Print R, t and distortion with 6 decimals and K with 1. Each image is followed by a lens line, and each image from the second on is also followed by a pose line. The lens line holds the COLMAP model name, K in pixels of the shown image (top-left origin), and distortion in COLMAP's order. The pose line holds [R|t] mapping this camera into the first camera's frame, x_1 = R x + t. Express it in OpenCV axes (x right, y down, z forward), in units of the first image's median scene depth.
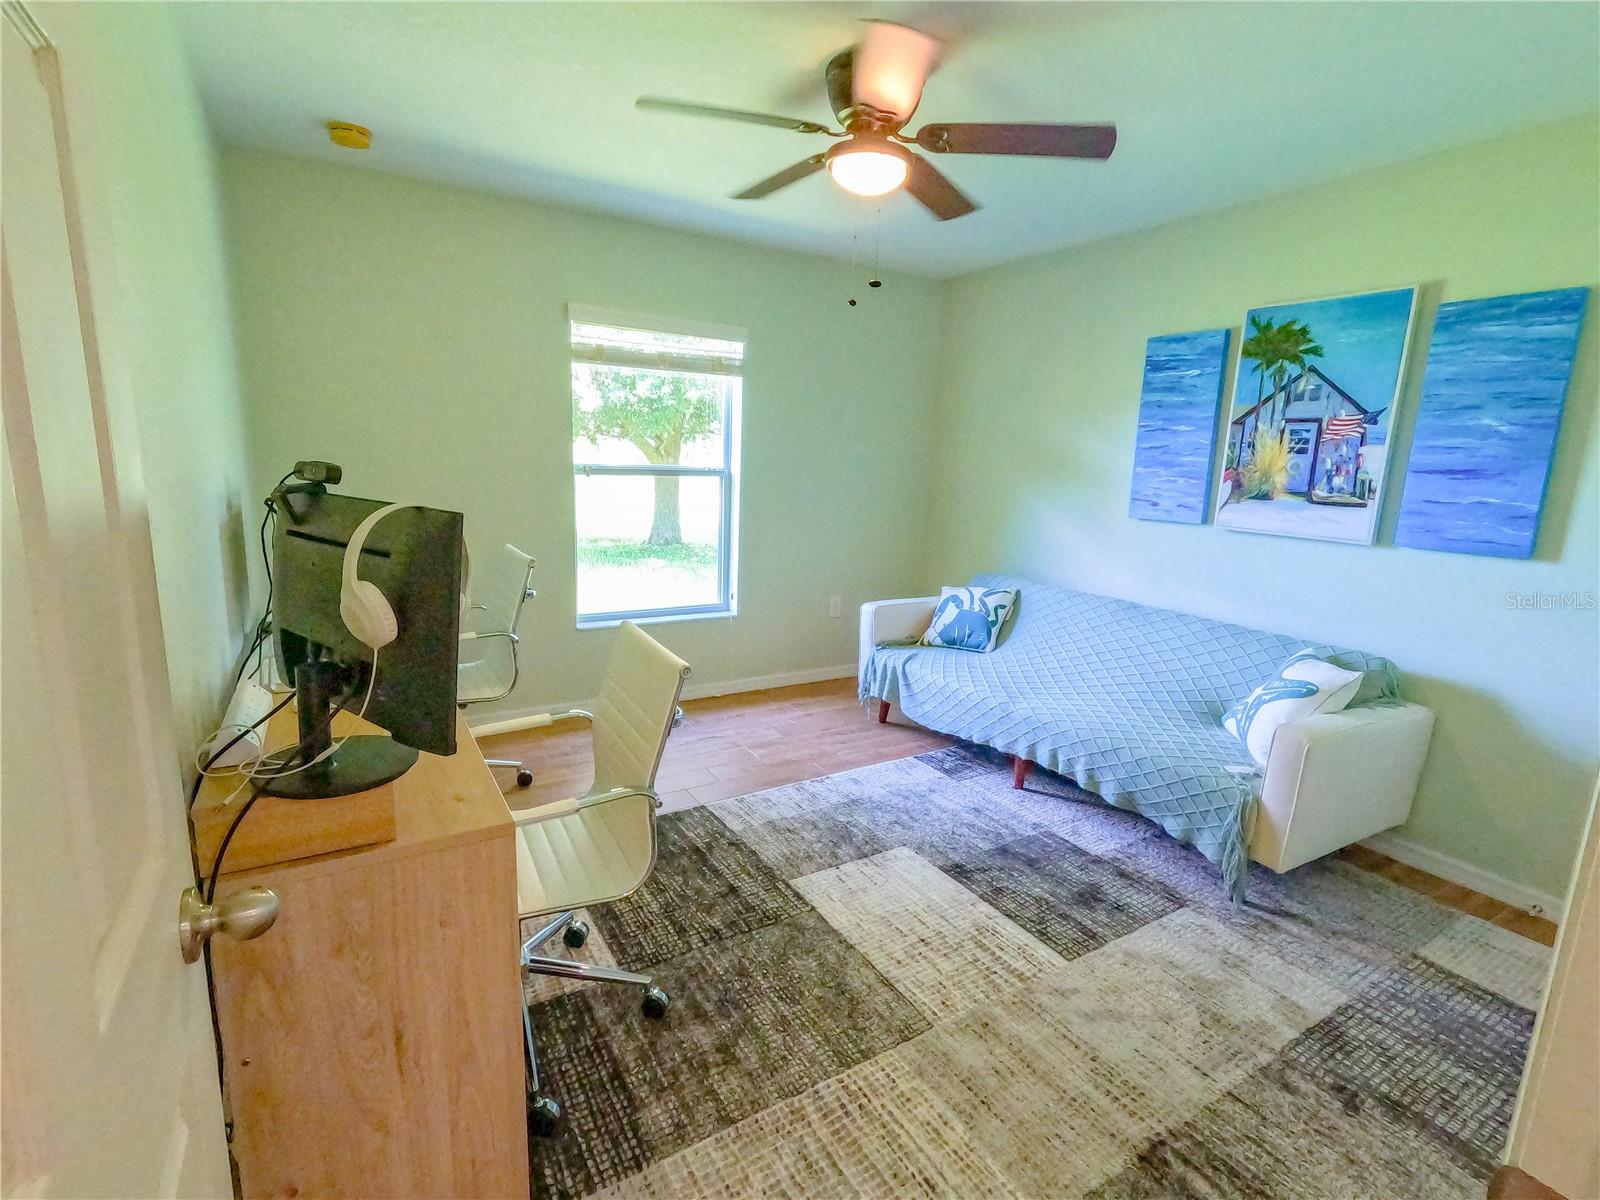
lens RADIAL K [[765.0, 0, 801.0], [0, 765.0, 595.2], [0, 0, 1]] dist [0.001261, -0.000086]
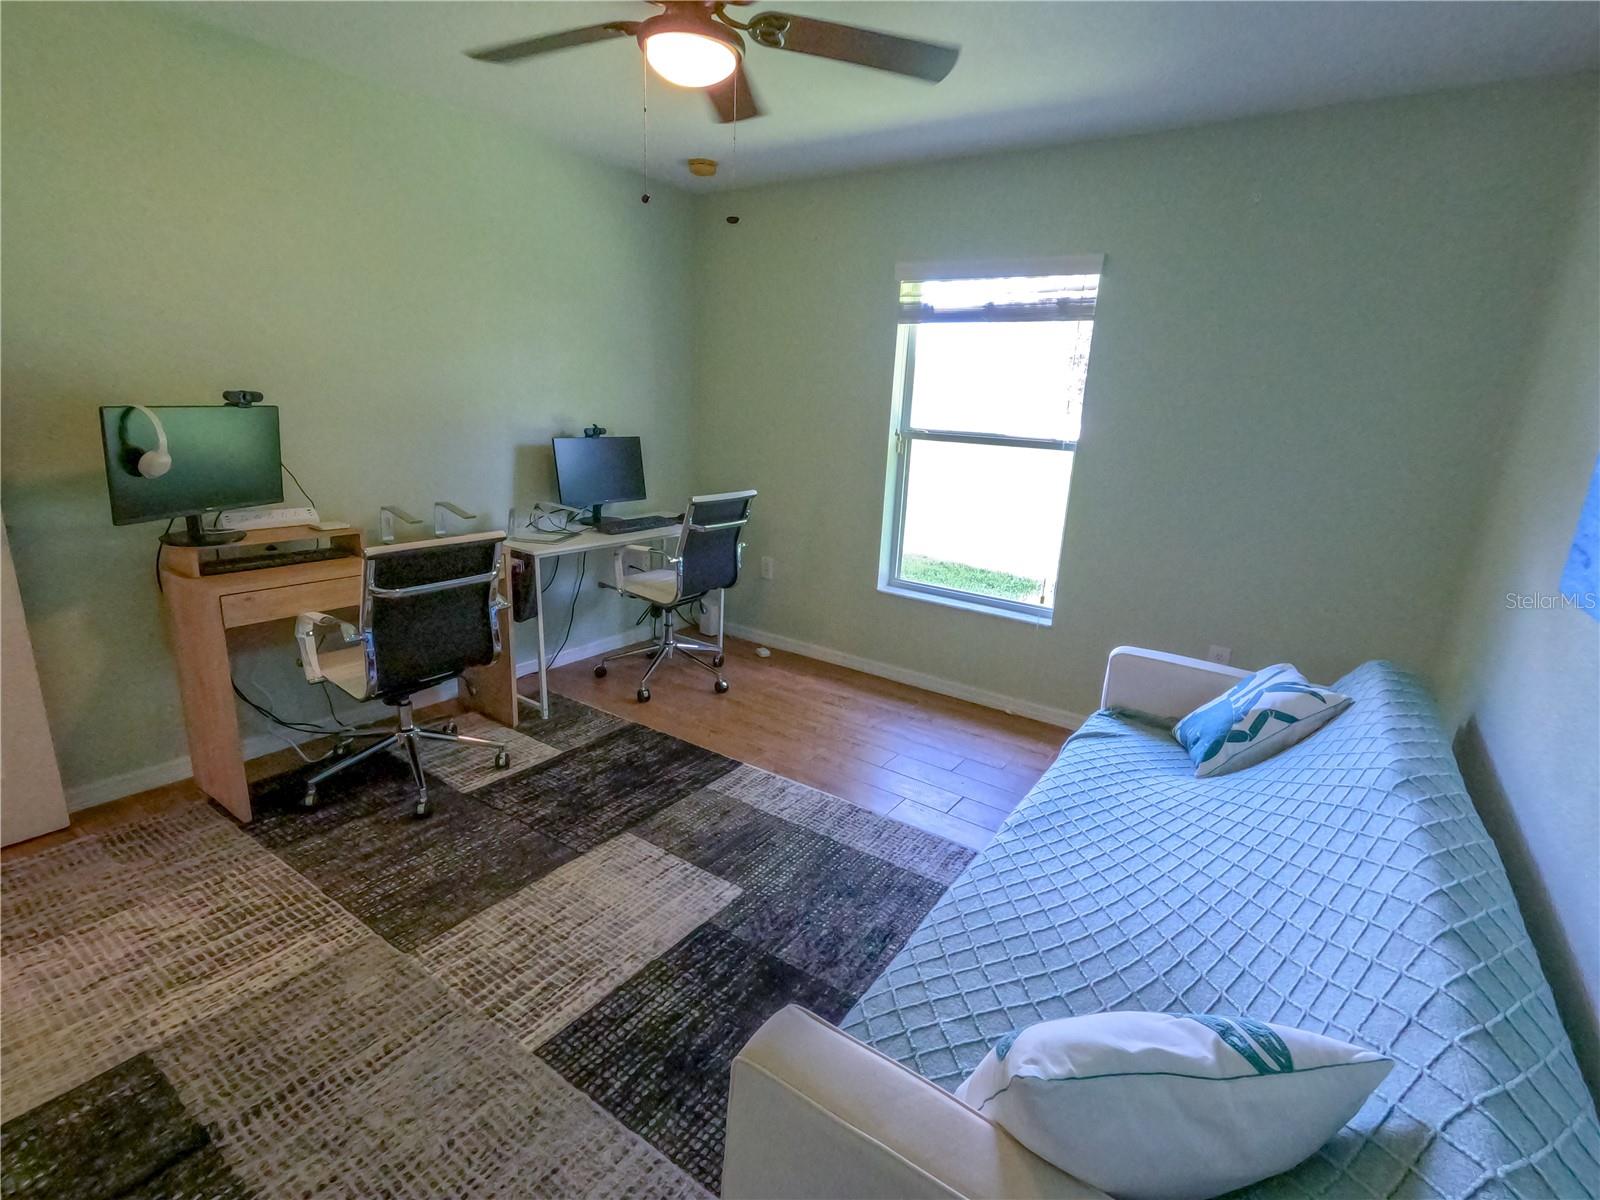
lens RADIAL K [[765.0, 0, 802.3], [0, 765.0, 601.9], [0, 0, 1]] dist [0.001261, -0.000086]
pose [[0.411720, 0.223933, -0.883369, 0.793396], [-0.201323, 0.967740, 0.151489, -0.103876], [0.888795, 0.115472, 0.443520, 0.638855]]
